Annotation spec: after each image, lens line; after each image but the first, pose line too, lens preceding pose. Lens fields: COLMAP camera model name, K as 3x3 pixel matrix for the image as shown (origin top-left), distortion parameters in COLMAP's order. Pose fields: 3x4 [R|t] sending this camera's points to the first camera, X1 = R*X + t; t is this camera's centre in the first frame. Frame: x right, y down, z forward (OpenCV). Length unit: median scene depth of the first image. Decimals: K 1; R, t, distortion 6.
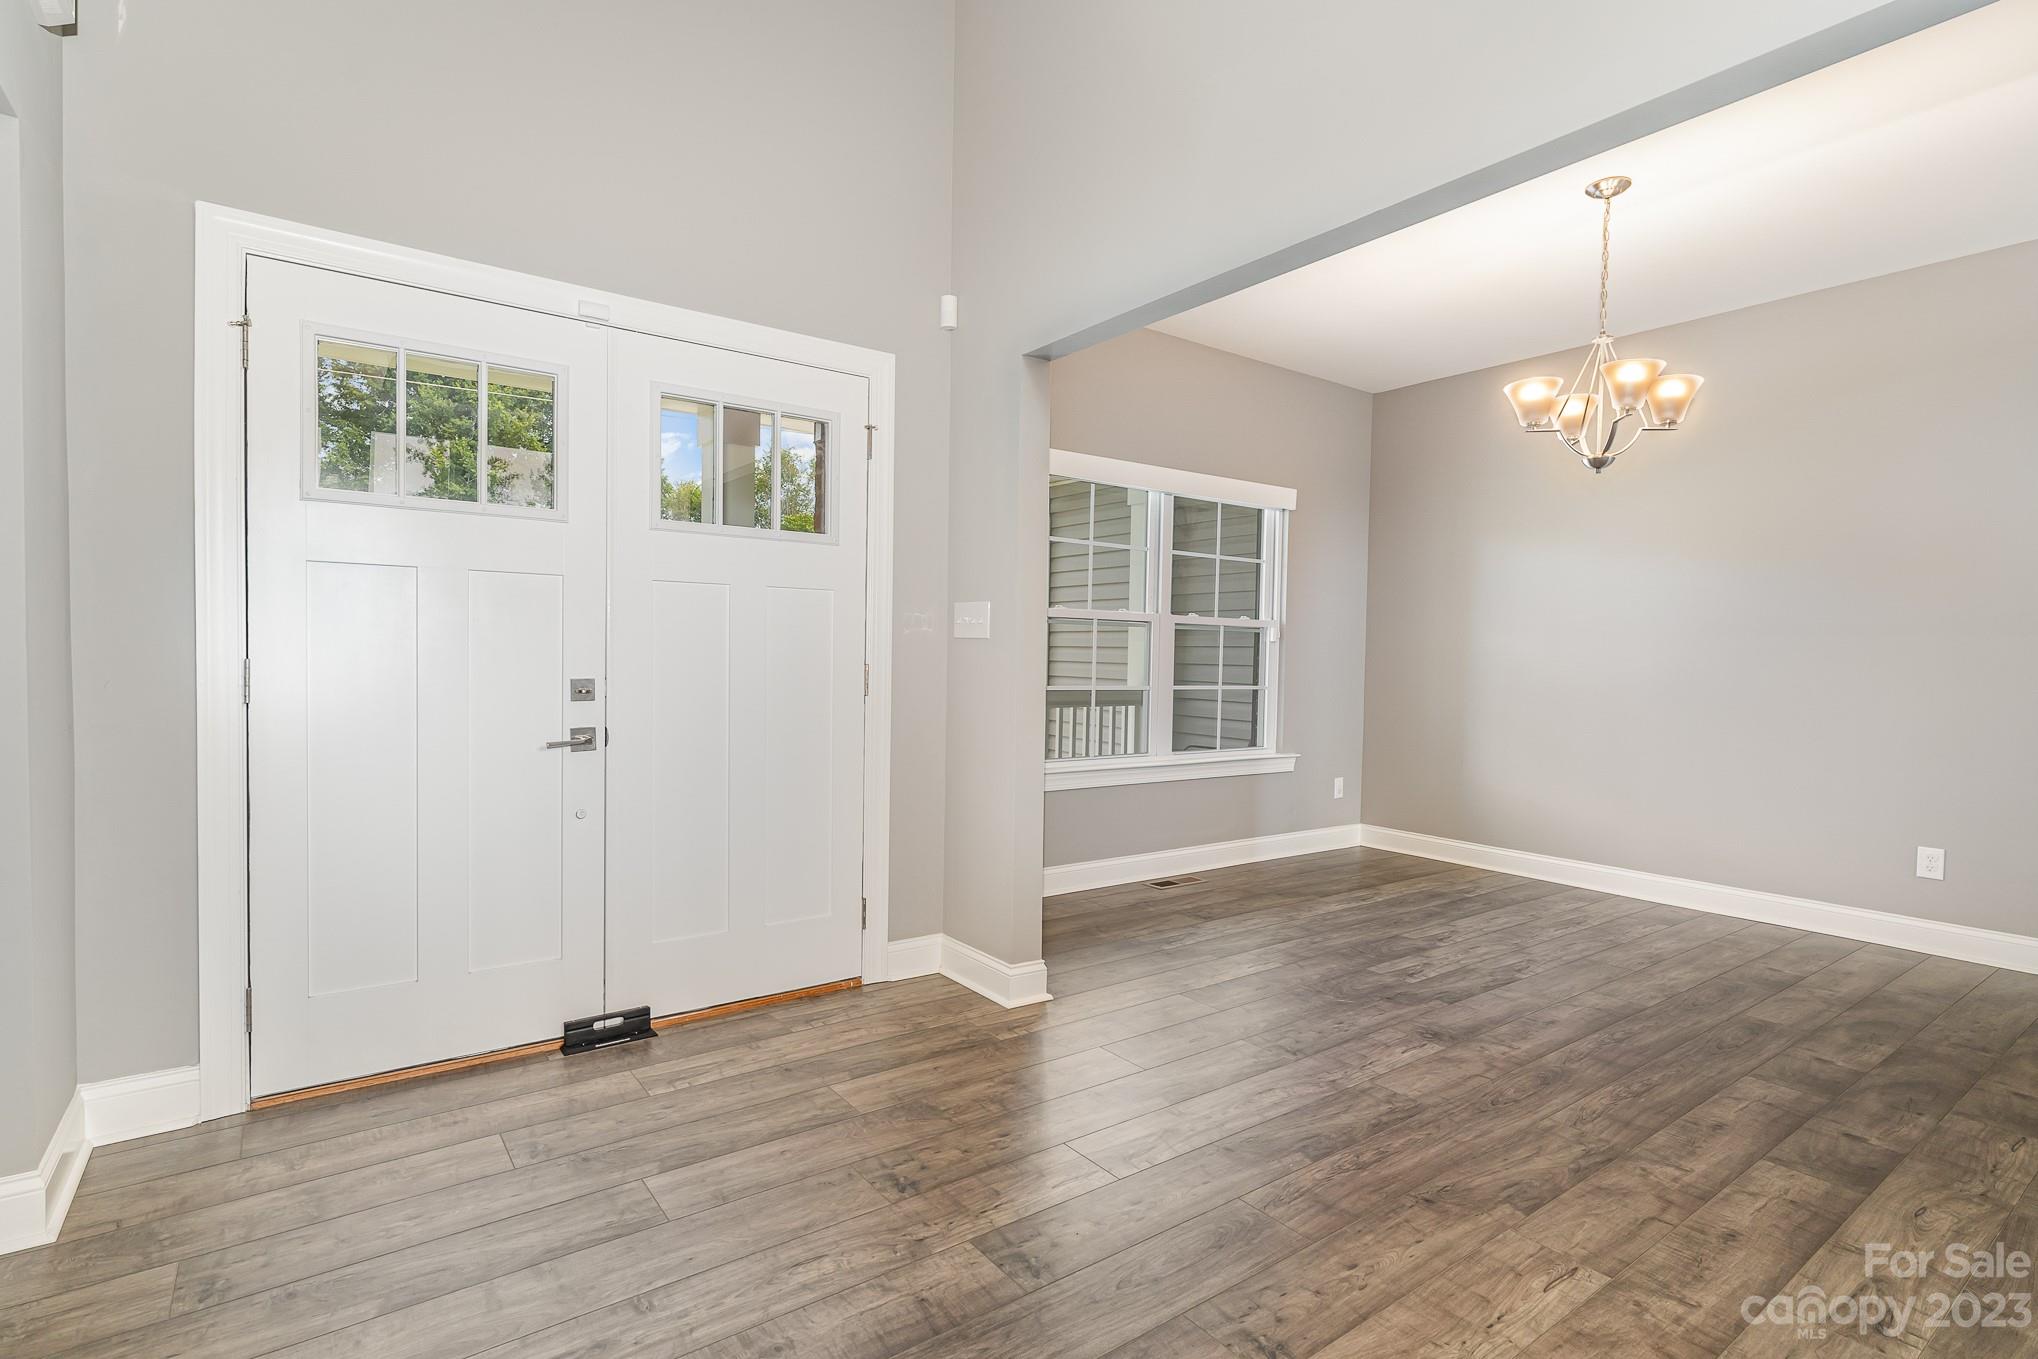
lens RADIAL K [[979.2, 0, 1008.5], [0, 979.2, 691.5], [0, 0, 1]] dist [0.000639, -0.001486]
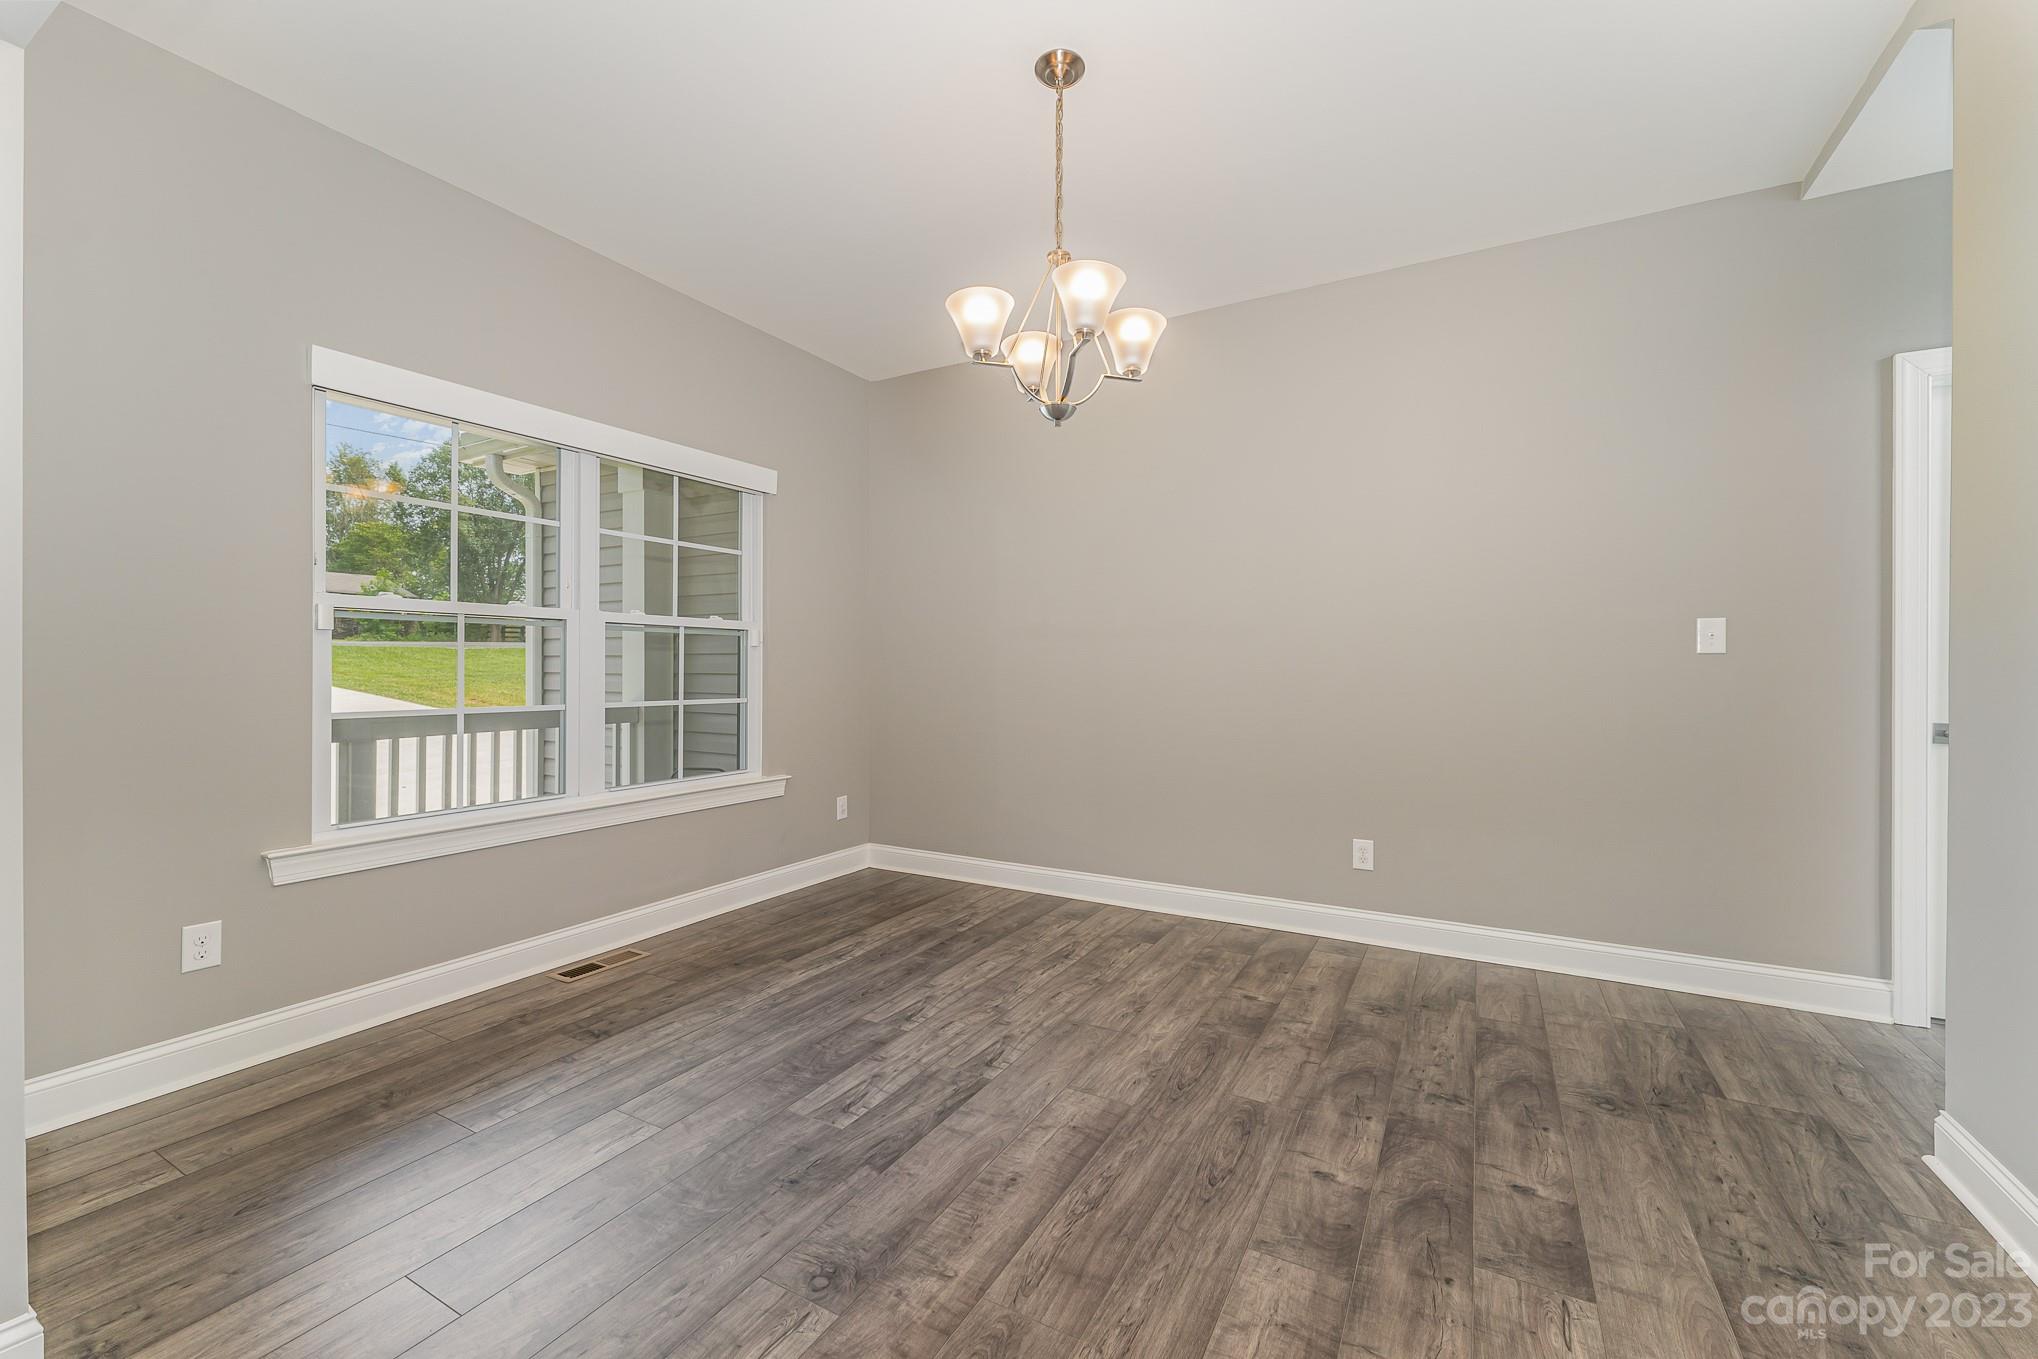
lens RADIAL K [[826.2, 0, 1013.2], [0, 826.2, 679.1], [0, 0, 1]] dist [0.001467, 0.000137]
pose [[0.908908, -0.021564, 0.416439, 0.291192], [0.029355, 0.999493, -0.012313, -0.010056], [-0.415963, 0.023416, 0.909080, 0.418383]]
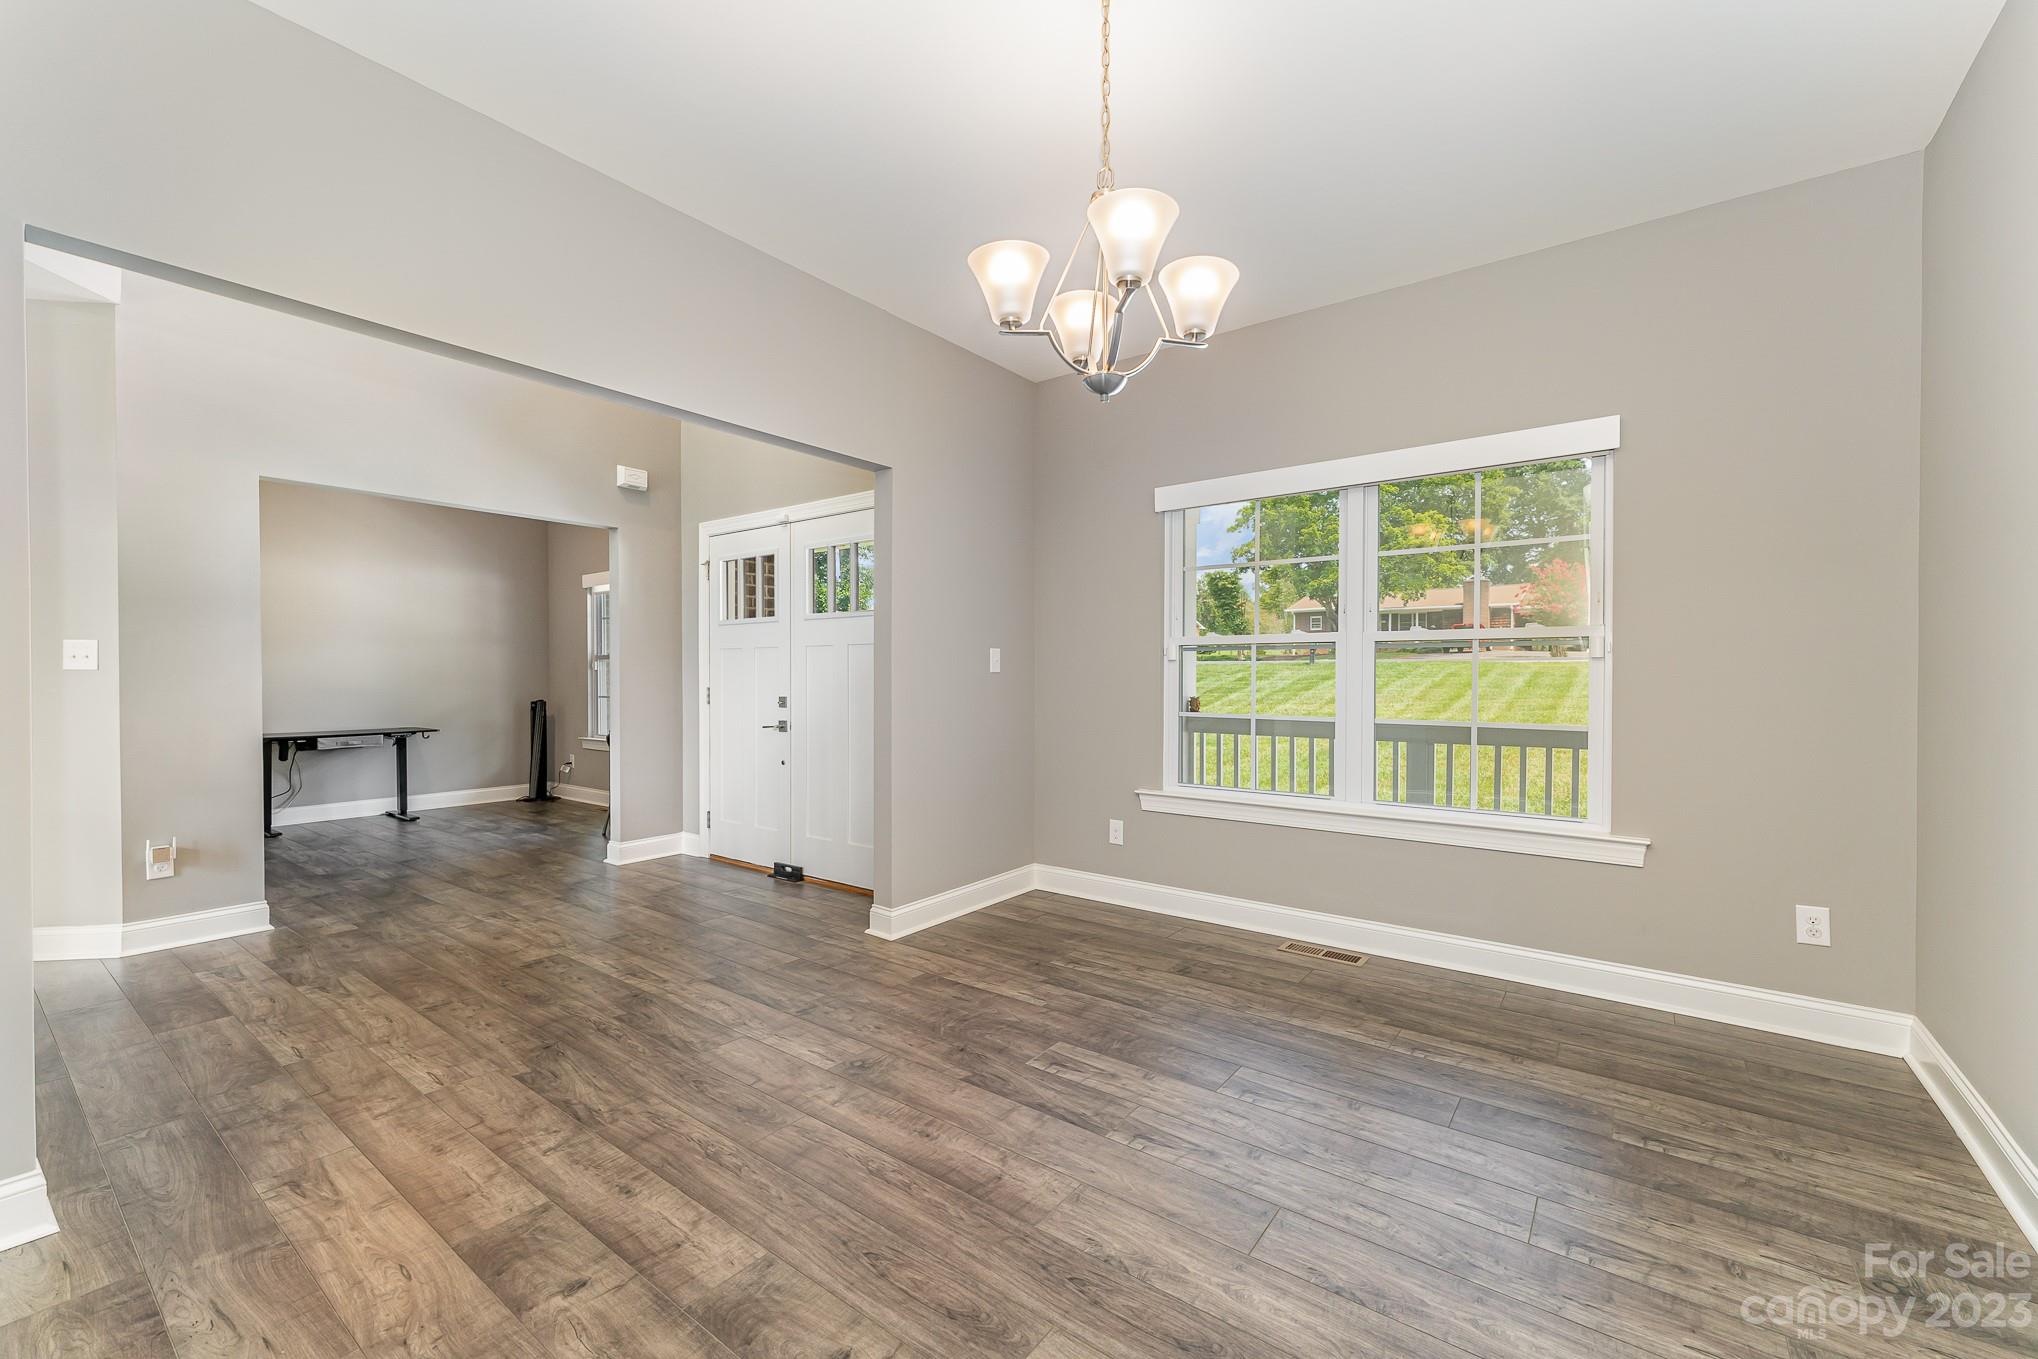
lens RADIAL K [[826.2, 0, 1018.4], [0, 826.2, 688.7], [0, 0, 1]] dist [0.001467, 0.000137]
pose [[0.293688, -0.001836, -0.955899, 1.119582], [-0.030578, 0.999468, -0.011314, -0.020219], [0.955412, 0.032552, 0.293476, 0.787843]]
